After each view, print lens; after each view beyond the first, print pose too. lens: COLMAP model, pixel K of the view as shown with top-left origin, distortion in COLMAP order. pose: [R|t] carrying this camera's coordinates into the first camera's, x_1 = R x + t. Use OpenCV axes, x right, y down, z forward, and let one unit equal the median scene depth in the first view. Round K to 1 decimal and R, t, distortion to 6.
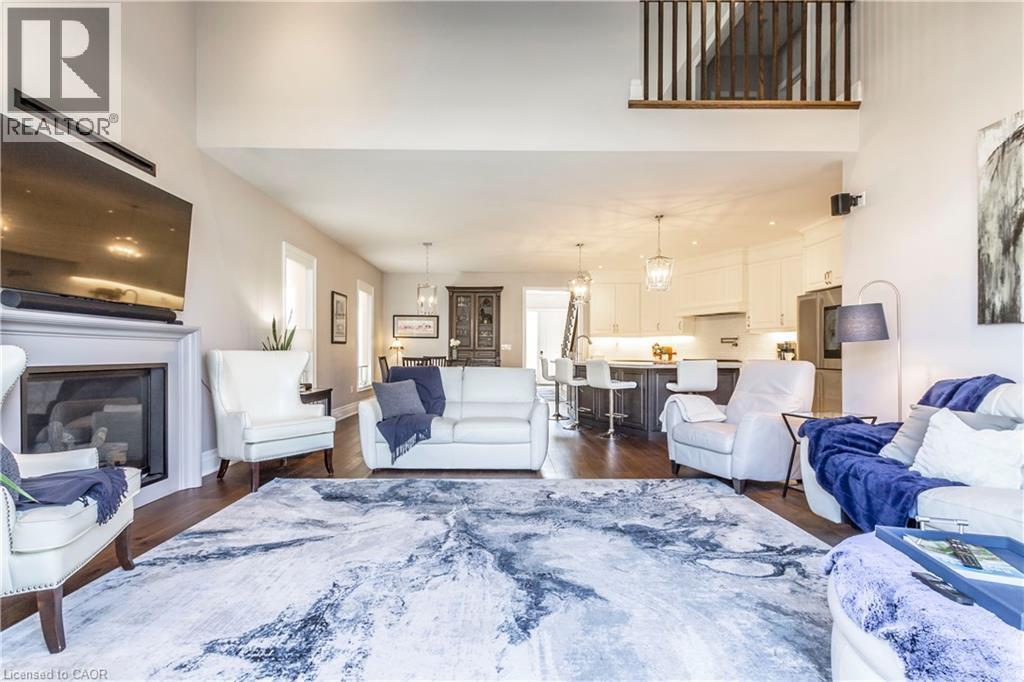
lens RADIAL K [[476.3, 0, 506.6], [0, 476.3, 355.4], [0, 0, 1]] dist [0.000756, -0.000664]
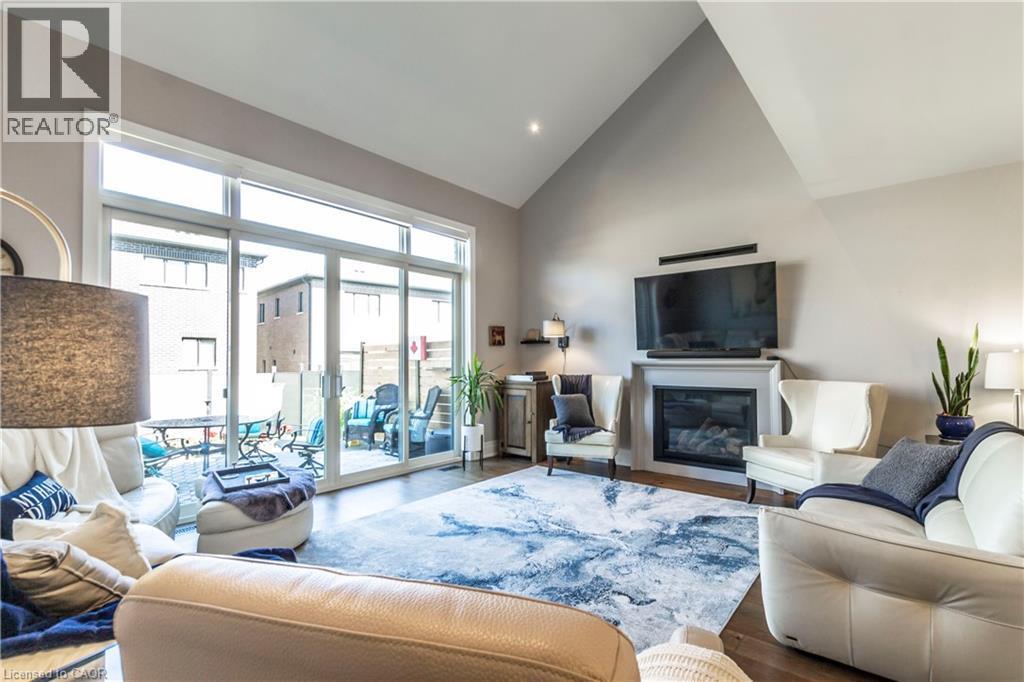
lens RADIAL K [[476.3, 0, 506.6], [0, 476.3, 355.4], [0, 0, 1]] dist [0.000756, -0.000664]
pose [[-0.650451, -0.008368, -0.759502, 0.928417], [-0.003090, 0.999960, -0.008370, -0.079299], [0.759542, -0.003098, -0.650451, 1.629687]]
